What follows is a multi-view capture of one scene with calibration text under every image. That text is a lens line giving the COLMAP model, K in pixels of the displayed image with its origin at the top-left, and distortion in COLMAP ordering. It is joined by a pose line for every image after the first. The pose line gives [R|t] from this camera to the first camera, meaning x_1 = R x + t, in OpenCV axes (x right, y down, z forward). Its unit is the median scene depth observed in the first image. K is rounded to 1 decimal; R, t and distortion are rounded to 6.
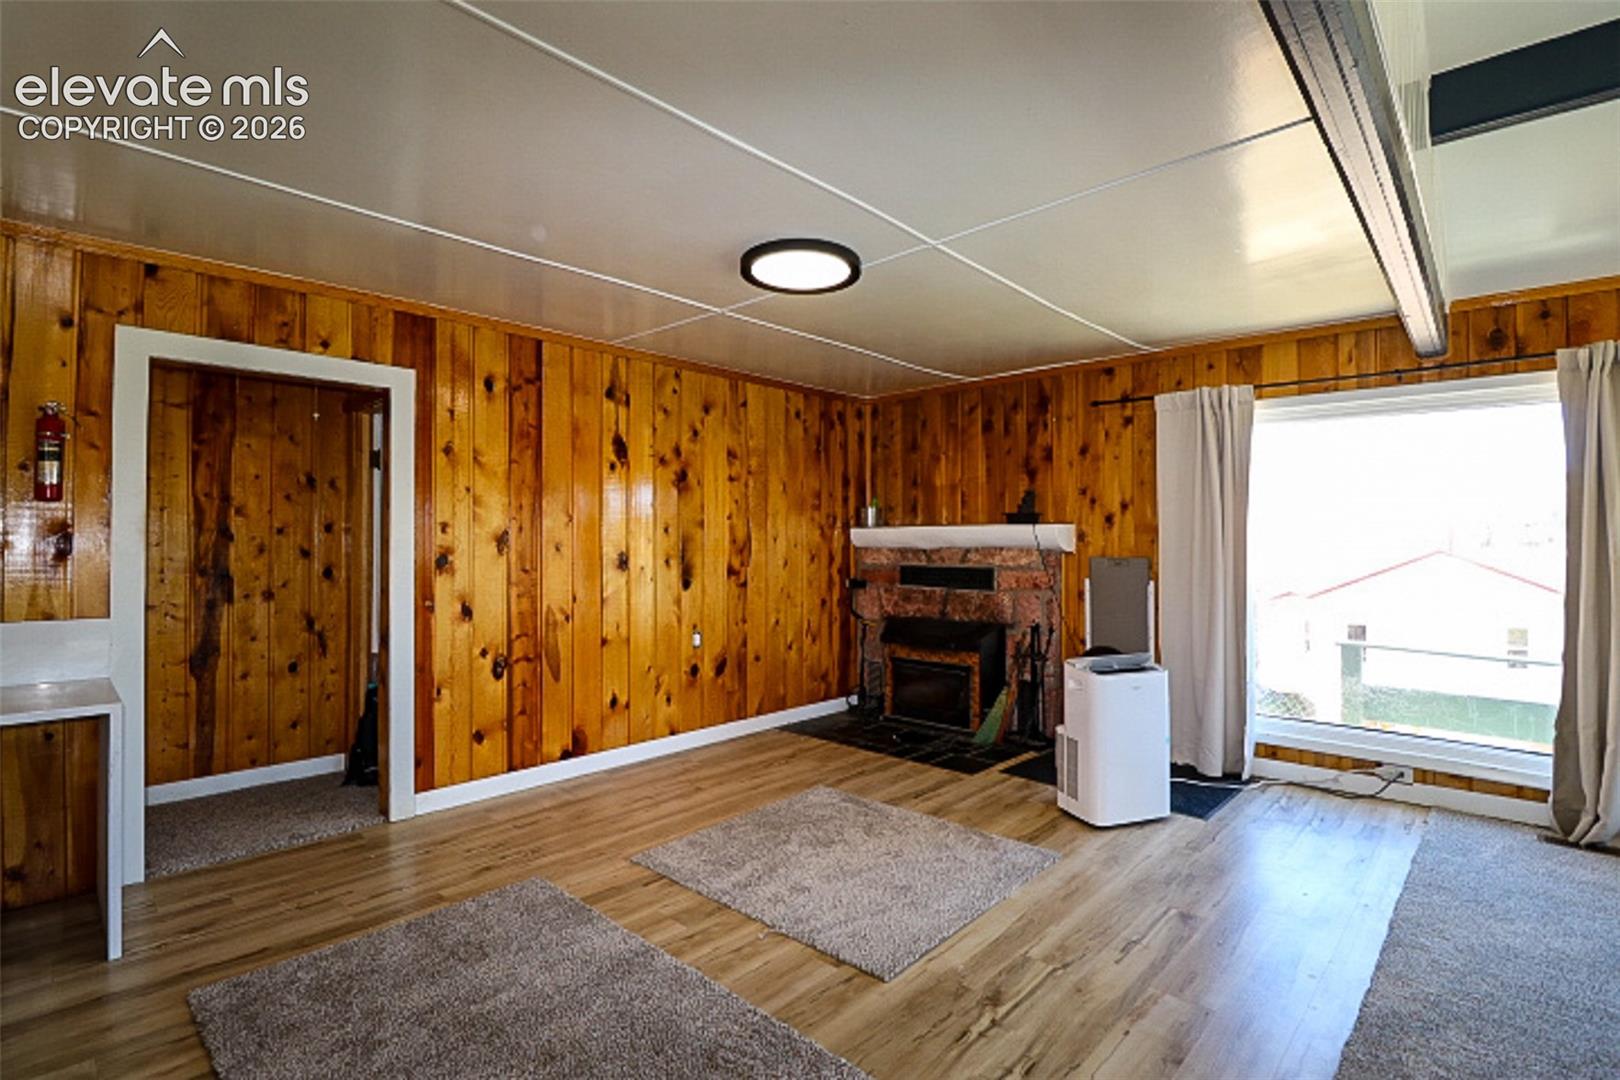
lens RADIAL K [[734.1, 0, 794.1], [0, 734.1, 530.5], [0, 0, 1]] dist [-0.002328, -0.000971]
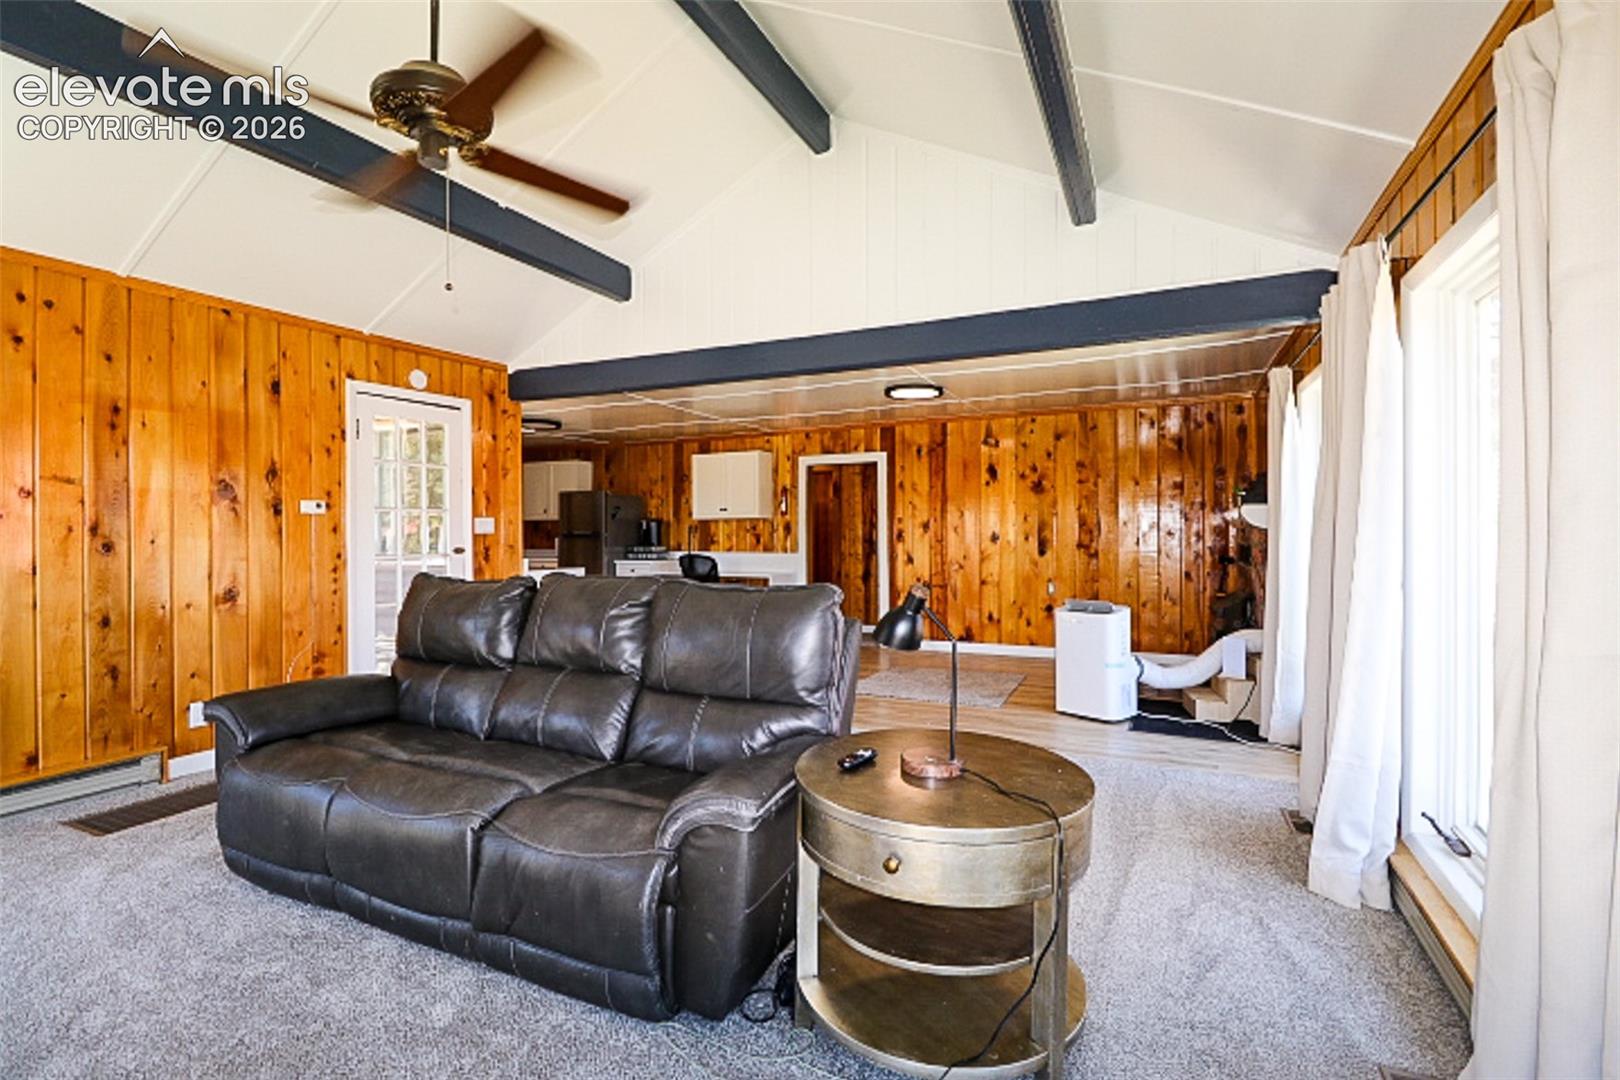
lens RADIAL K [[734.1, 0, 804.7], [0, 734.1, 535.6], [0, 0, 1]] dist [-0.002328, -0.000971]
pose [[0.332714, -0.003371, -0.943022, 1.333669], [0.019844, 0.999797, 0.003427, 0.024698], [0.942819, -0.019853, 0.332714, 0.000971]]
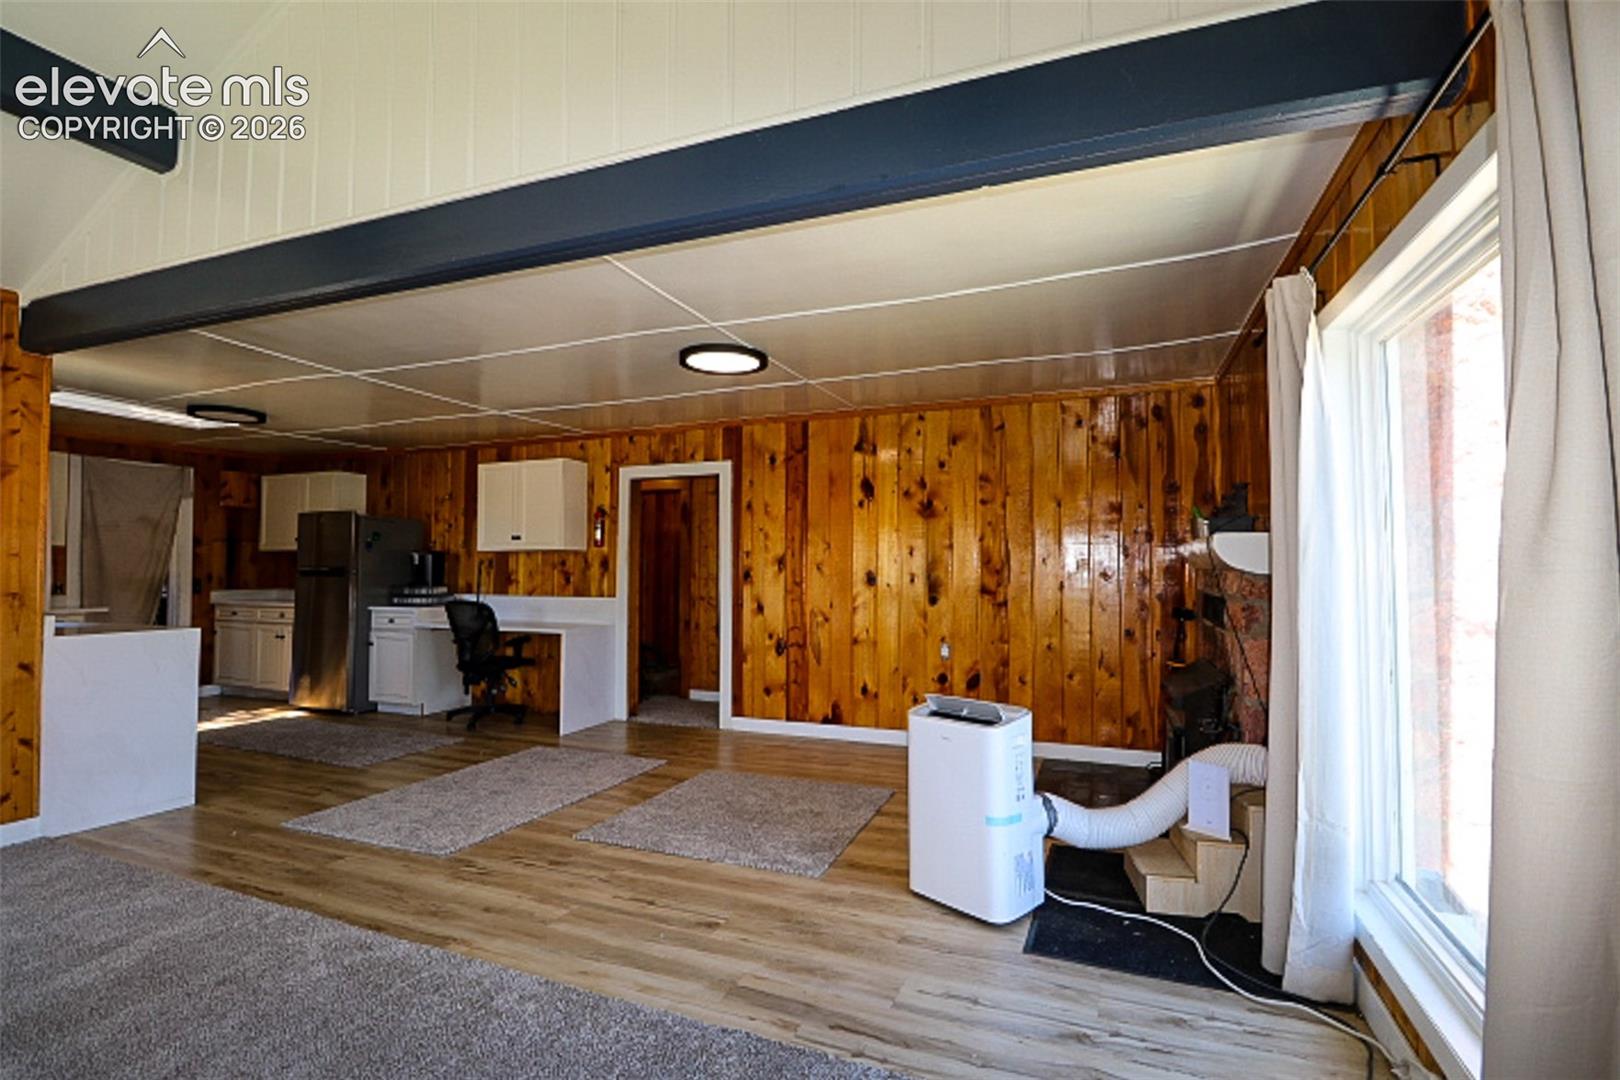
lens RADIAL K [[734.1, 0, 808.3], [0, 734.1, 539.7], [0, 0, 1]] dist [-0.002328, -0.000971]
pose [[0.395330, -0.035456, -0.917855, 0.932976], [0.015899, 0.999369, -0.031757, 0.014858], [0.918402, -0.002039, 0.395644, 0.435075]]
